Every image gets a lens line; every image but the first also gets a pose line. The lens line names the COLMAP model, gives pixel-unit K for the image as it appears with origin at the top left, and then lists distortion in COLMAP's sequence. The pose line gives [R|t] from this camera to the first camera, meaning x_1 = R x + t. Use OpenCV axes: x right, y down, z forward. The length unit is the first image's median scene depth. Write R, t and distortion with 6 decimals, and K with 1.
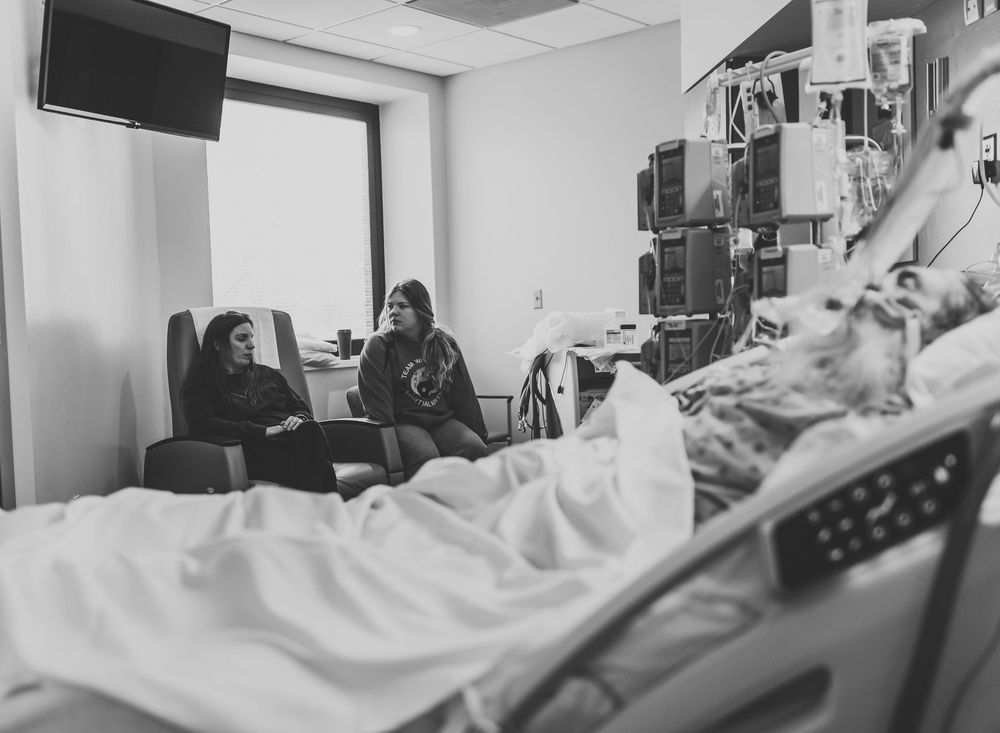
lens RADIAL K [[1103.1, 0, 500.0], [0, 1103.1, 366.5], [0, 0, 1]] dist [-0.054873, 0.029524]
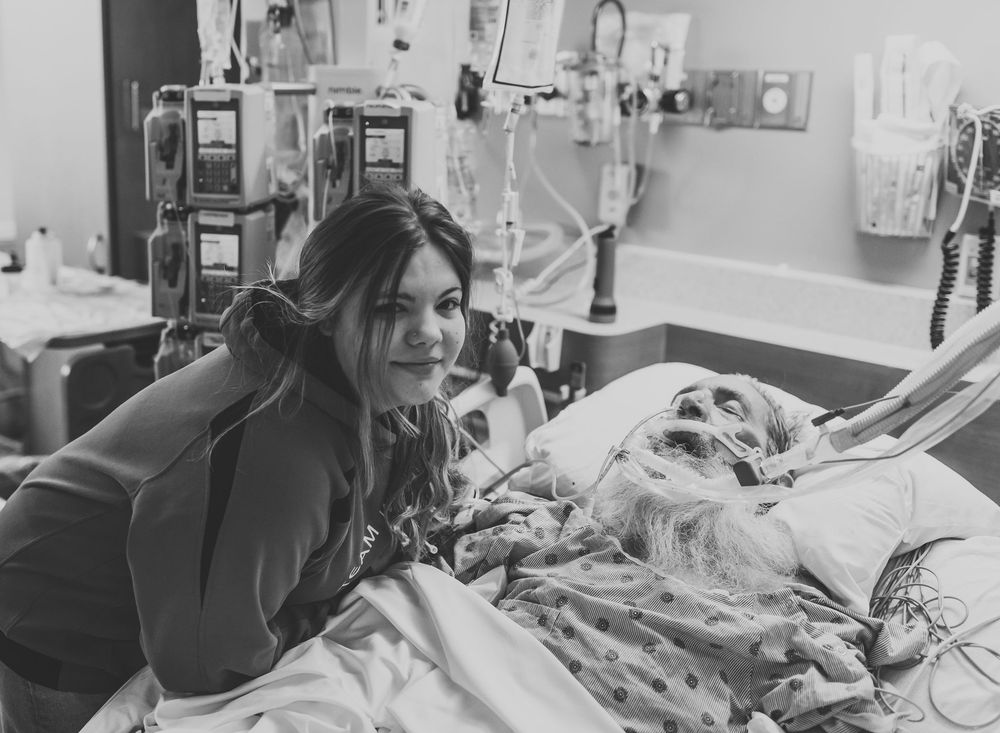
lens RADIAL K [[1103.1, 0, 500.0], [0, 1103.1, 366.5], [0, 0, 1]] dist [-0.054873, 0.029524]
pose [[0.697454, -0.135642, 0.703675, -0.255741], [-0.036677, 0.973881, 0.224079, -0.209058], [-0.715690, -0.182094, 0.674262, 0.385759]]
